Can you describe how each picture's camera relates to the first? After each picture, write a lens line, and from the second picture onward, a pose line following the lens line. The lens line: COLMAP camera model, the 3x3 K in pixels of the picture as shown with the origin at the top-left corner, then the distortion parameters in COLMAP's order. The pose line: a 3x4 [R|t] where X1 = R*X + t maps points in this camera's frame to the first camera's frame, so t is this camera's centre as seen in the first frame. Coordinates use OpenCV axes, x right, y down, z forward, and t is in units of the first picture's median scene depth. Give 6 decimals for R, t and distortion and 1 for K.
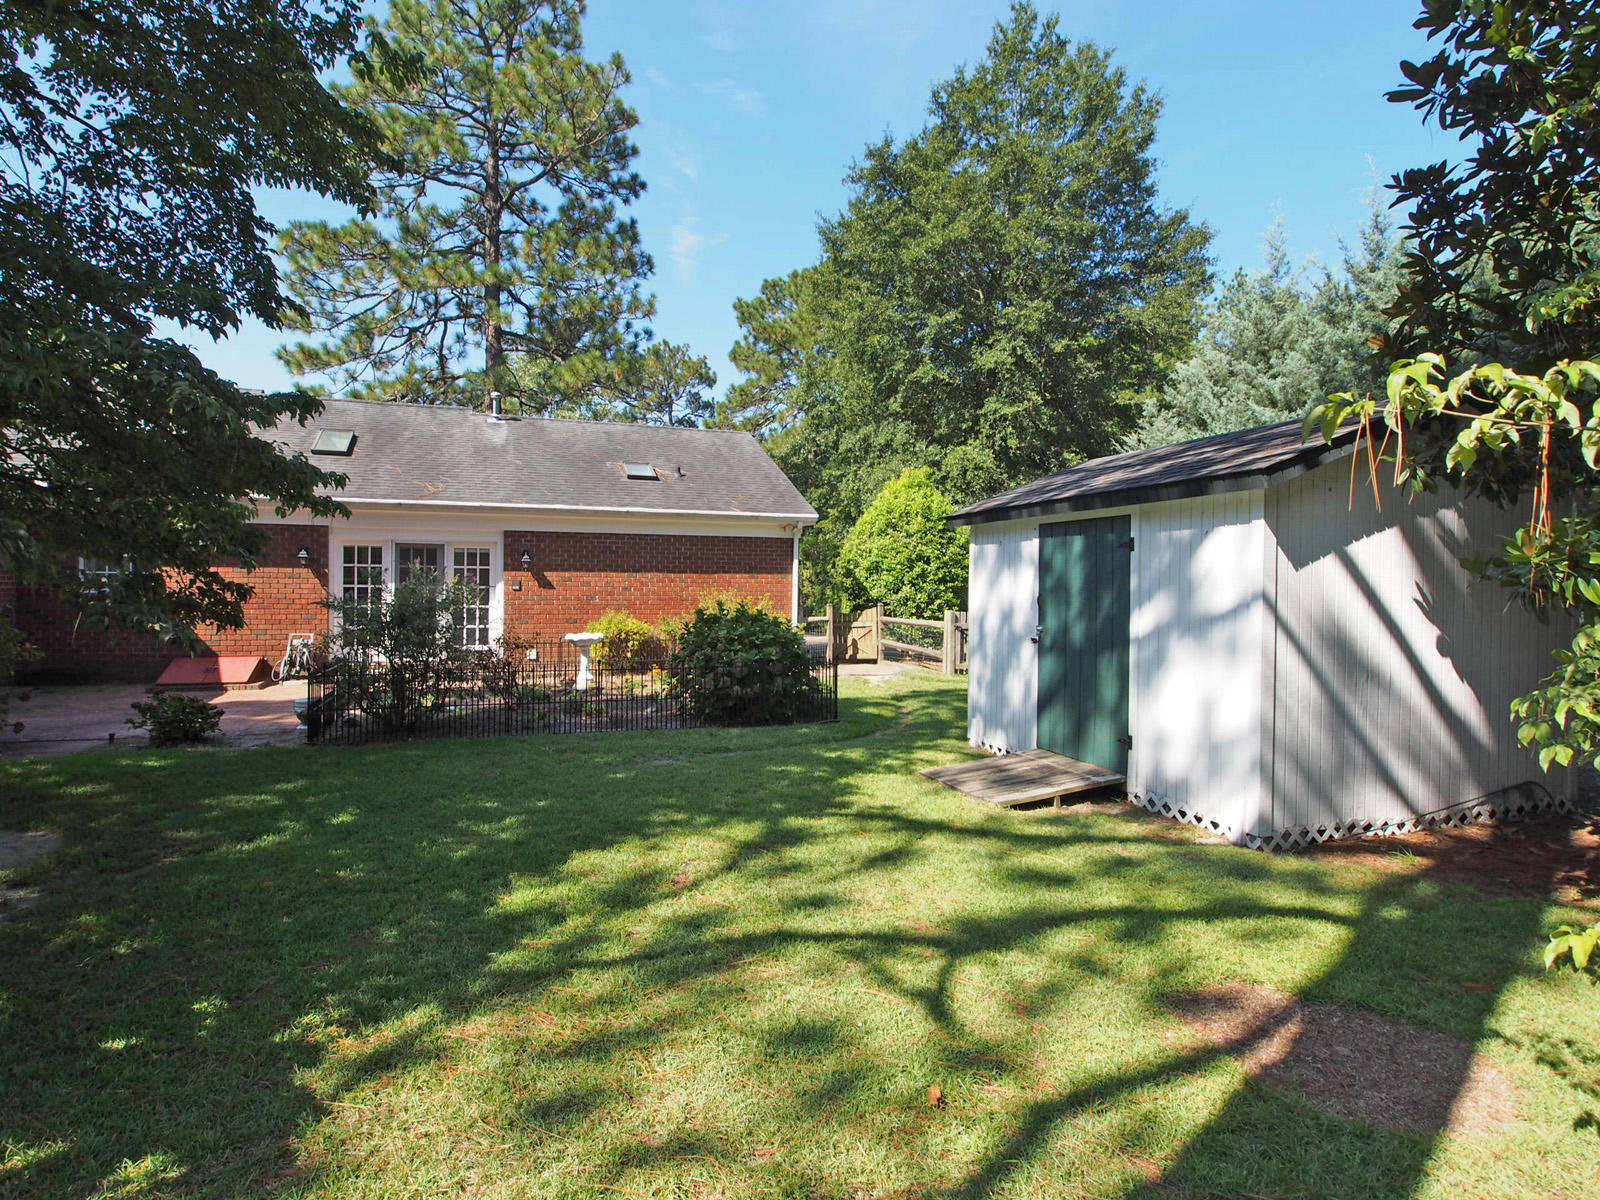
lens RADIAL K [[863.0, 0, 798.6], [0, 863.0, 597.3], [0, 0, 1]] dist [-0.012435, -0.004848]
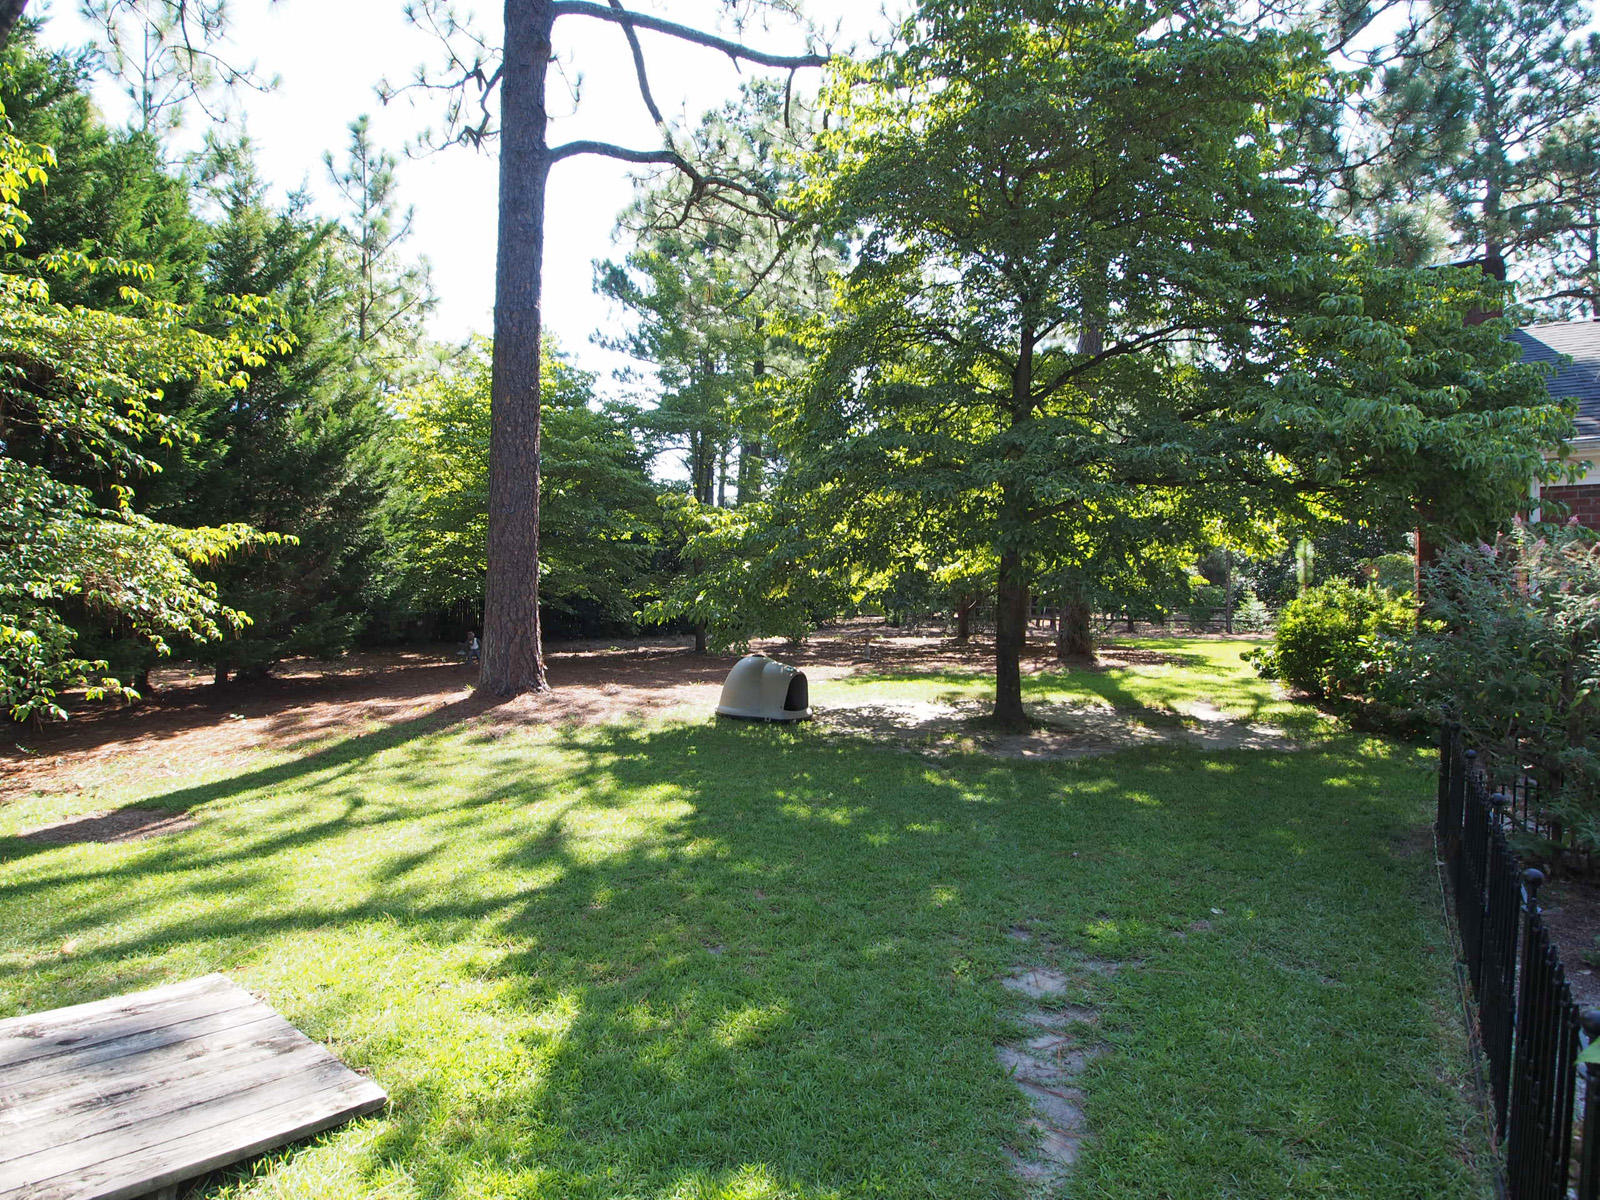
lens RADIAL K [[863.0, 0, 798.6], [0, 863.0, 597.3], [0, 0, 1]] dist [-0.012435, -0.004848]
pose [[-0.817580, -0.011118, -0.575708, 0.373195], [-0.033408, 0.999045, 0.028150, -0.029139], [0.574845, 0.042248, -0.817171, 2.502895]]
